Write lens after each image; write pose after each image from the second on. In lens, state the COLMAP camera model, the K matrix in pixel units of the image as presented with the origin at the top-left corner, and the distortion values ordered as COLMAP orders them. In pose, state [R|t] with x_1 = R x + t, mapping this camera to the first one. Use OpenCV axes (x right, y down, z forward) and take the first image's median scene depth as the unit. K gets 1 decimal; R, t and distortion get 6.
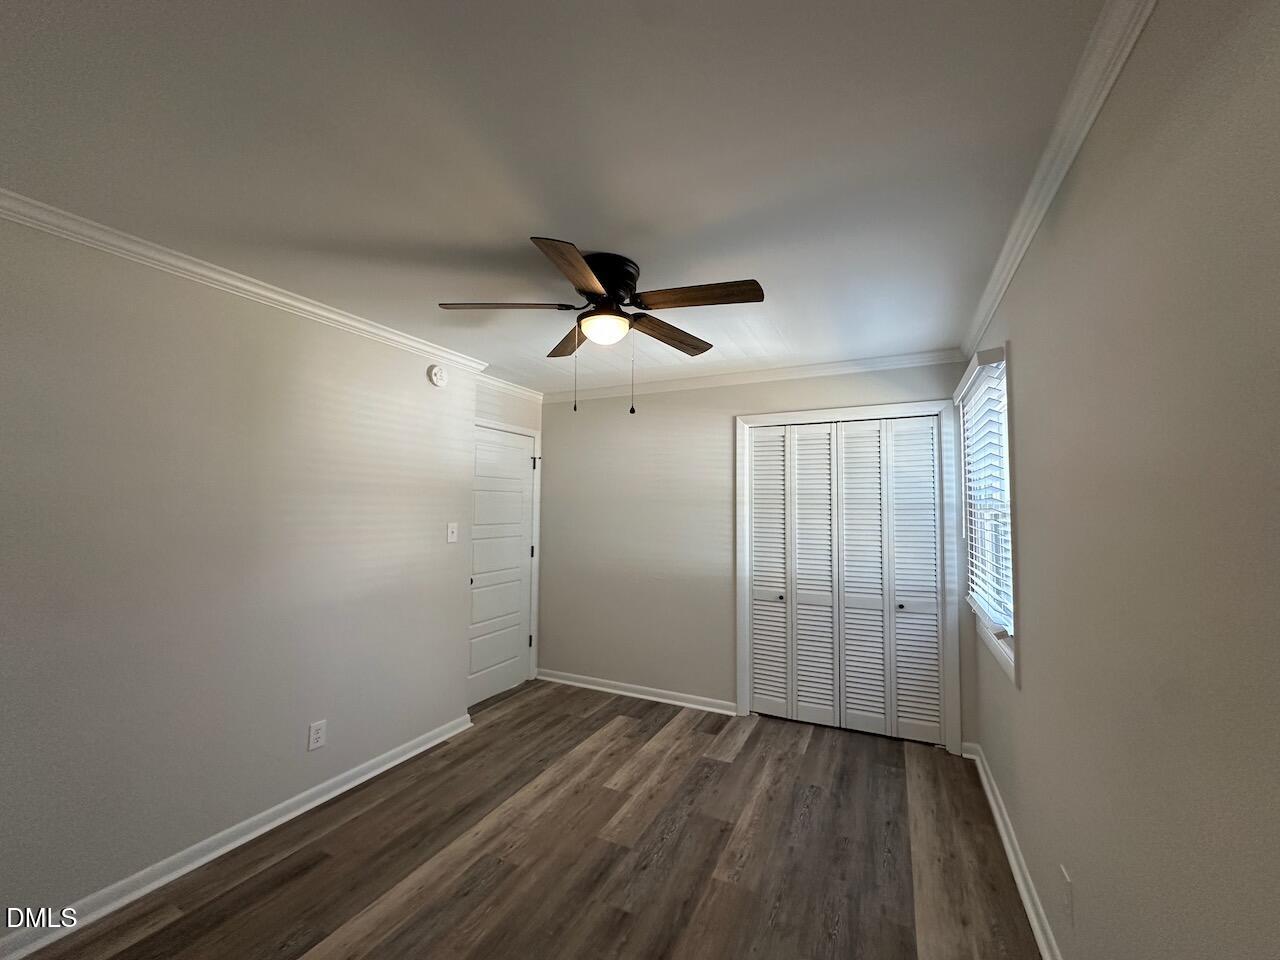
lens RADIAL K [[514.2, 0, 640.9], [0, 514.2, 480.2], [0, 0, 1]] dist [-0.000757, -0.000215]
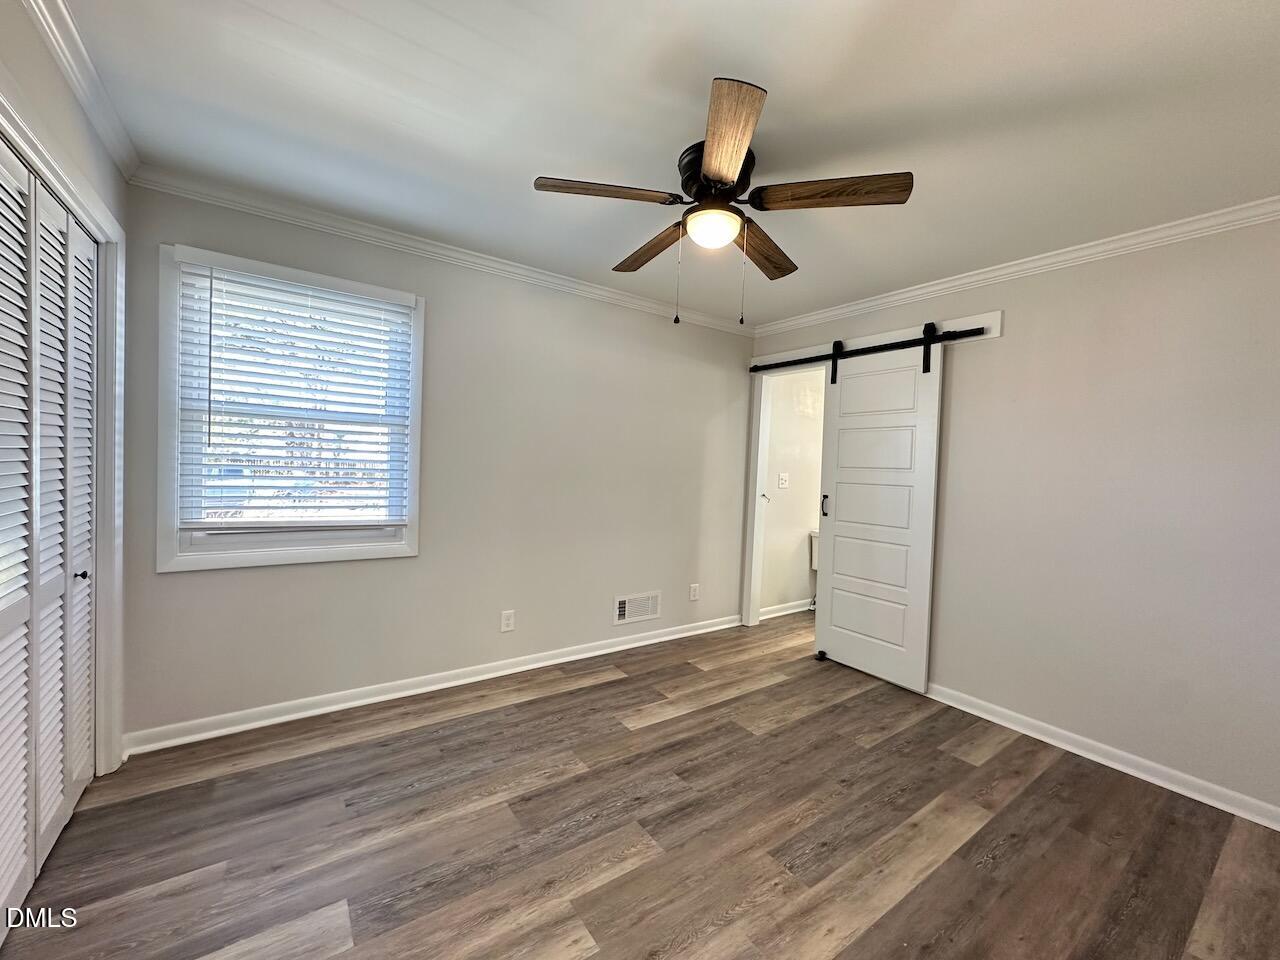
lens RADIAL K [[514.2, 0, 639.7], [0, 514.2, 480.8], [0, 0, 1]] dist [-0.000757, -0.000215]
pose [[-0.875423, -0.062606, 0.479287, -0.389957], [-0.074370, 0.997215, -0.005577, 0.149329], [-0.477603, -0.040527, -0.877641, 1.727946]]
